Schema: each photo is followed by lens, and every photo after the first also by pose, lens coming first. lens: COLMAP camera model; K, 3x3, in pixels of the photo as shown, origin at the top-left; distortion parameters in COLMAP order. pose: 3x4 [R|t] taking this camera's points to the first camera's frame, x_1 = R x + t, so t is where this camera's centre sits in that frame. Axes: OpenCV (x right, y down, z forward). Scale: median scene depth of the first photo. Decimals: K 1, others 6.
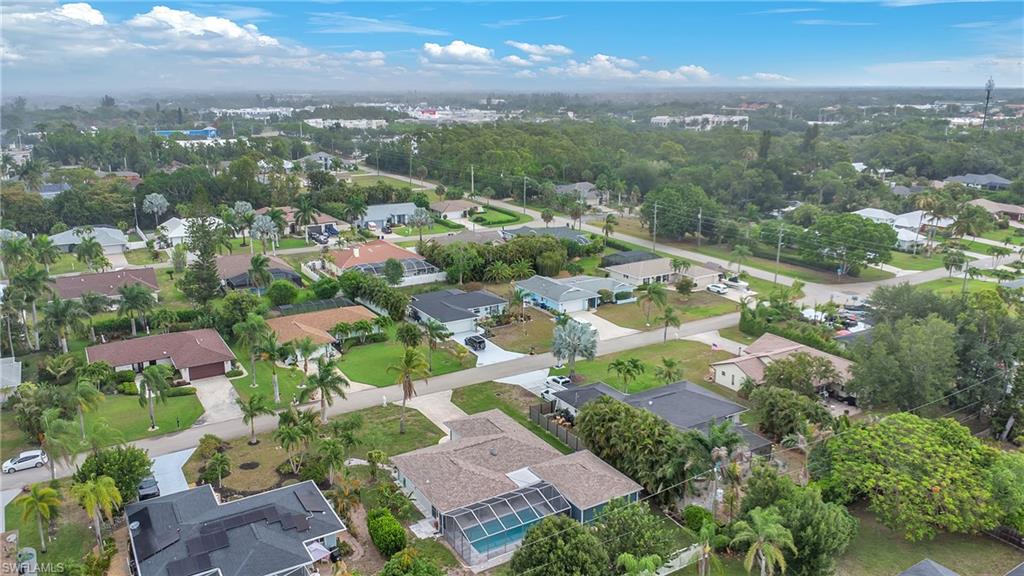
lens RADIAL K [[758.5, 0, 520.5], [0, 758.5, 286.6], [0, 0, 1]] dist [-0.000316, 0.001177]
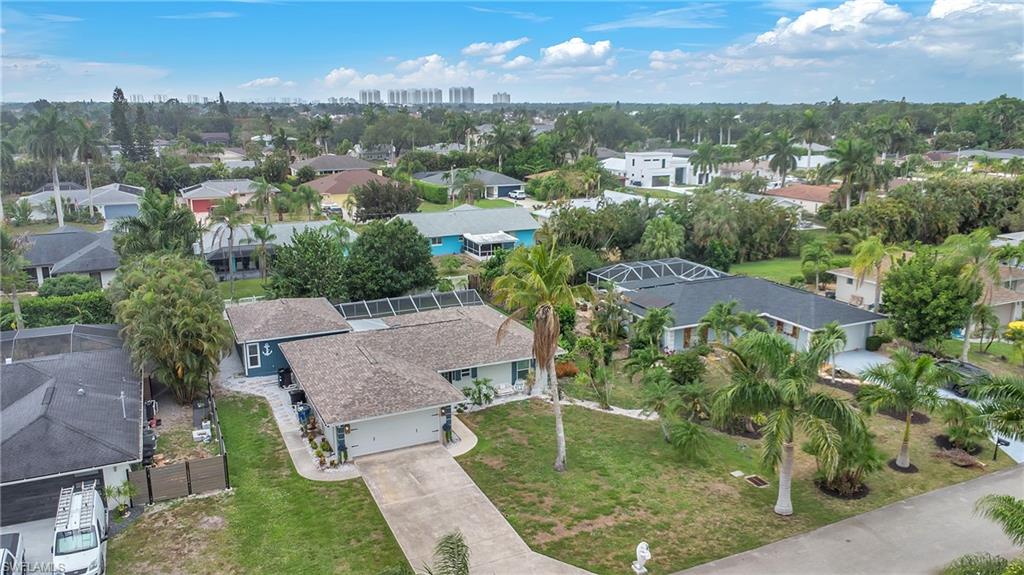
lens RADIAL K [[758.5, 0, 520.5], [0, 758.5, 286.1], [0, 0, 1]] dist [-0.000316, 0.001177]
pose [[-0.994138, -0.034559, 0.102443, -0.111571], [0.019453, 0.874891, 0.483929, -0.061597], [-0.106350, 0.483085, -0.869091, 0.853438]]
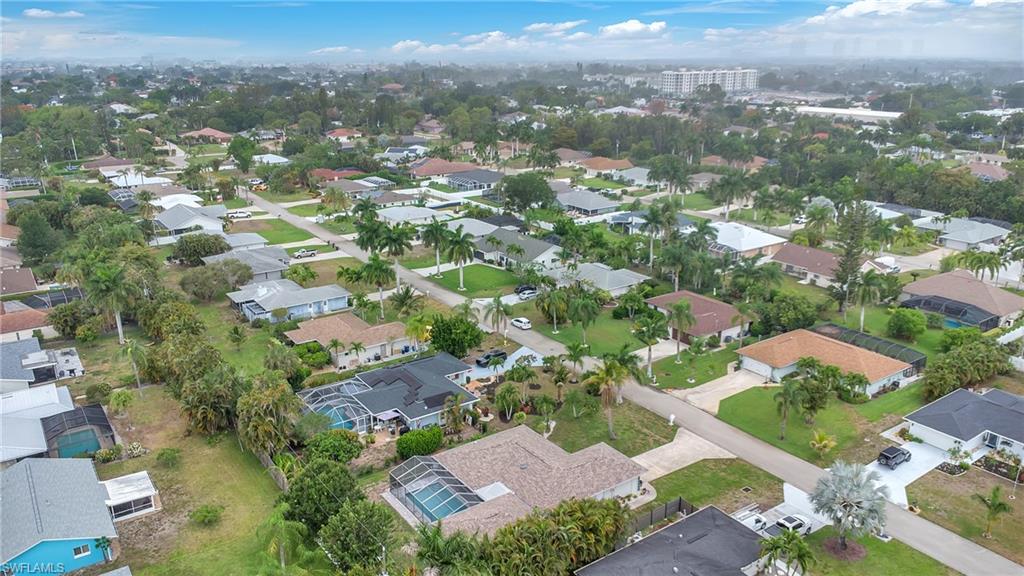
lens RADIAL K [[774.9, 0, 514.2], [0, 774.9, 246.2], [0, 0, 1]] dist [0.010634, 0.001715]
pose [[0.059397, 0.243959, -0.967965, 0.499686], [-0.261132, 0.939708, 0.220813, -0.156217], [0.963474, 0.239651, 0.119521, 0.447739]]
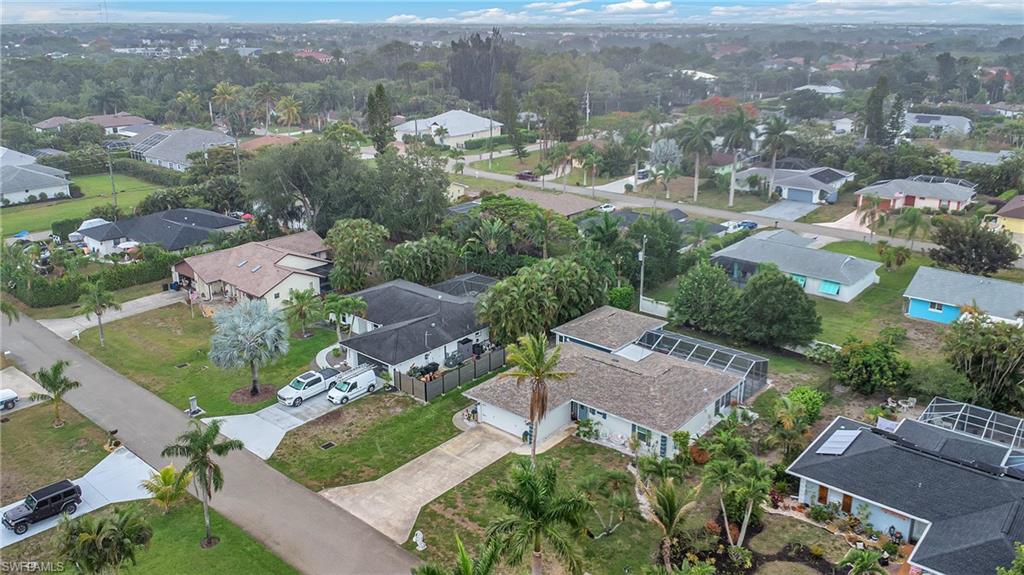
lens RADIAL K [[771.3, 0, 512.0], [0, 771.3, 287.5], [0, 0, 1]] dist [0.006853, 0.002299]
pose [[-0.299702, -0.311525, 0.901738, -0.407970], [0.248702, 0.886993, 0.389089, -0.113005], [-0.921046, 0.340875, -0.188357, 0.692907]]
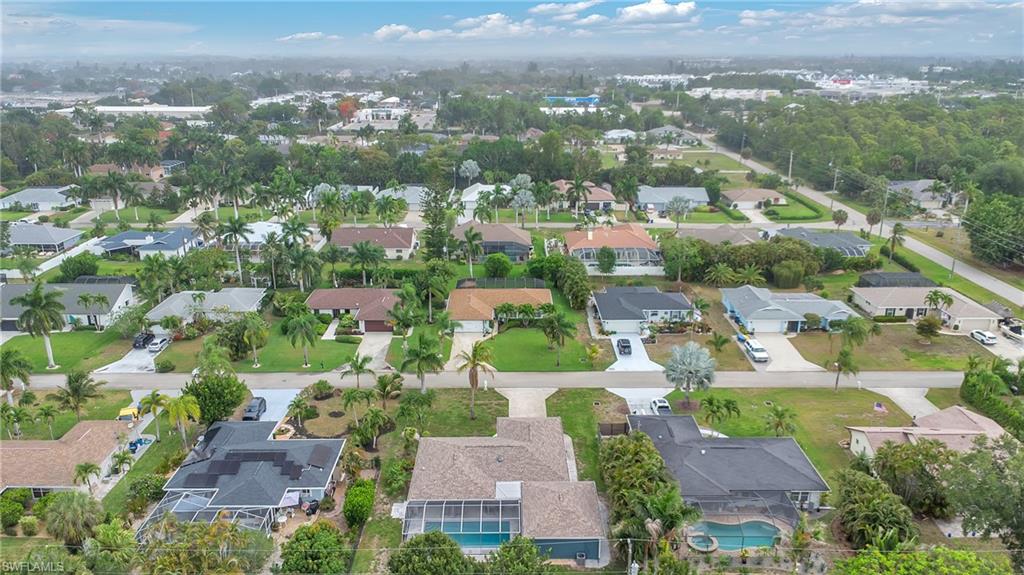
lens RADIAL K [[771.3, 0, 512.0], [0, 771.3, 287.5], [0, 0, 1]] dist [0.006853, 0.002299]
pose [[0.851412, 0.153197, -0.501626, 0.258191], [-0.132000, 0.988196, 0.077752, -0.049378], [0.507616, 0.000016, 0.861583, 0.069762]]
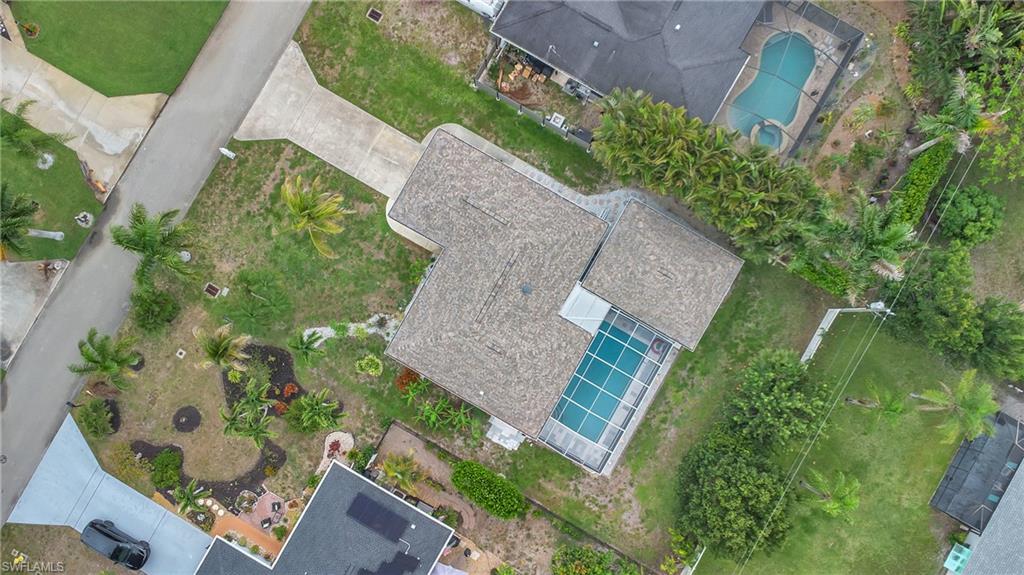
lens RADIAL K [[771.3, 0, 512.0], [0, 771.3, 287.5], [0, 0, 1]] dist [0.006853, 0.002299]
pose [[0.881569, -0.472025, 0.005370, -0.027705], [0.135402, 0.263746, 0.955041, -0.249284], [-0.452220, -0.841207, 0.296424, 0.451569]]
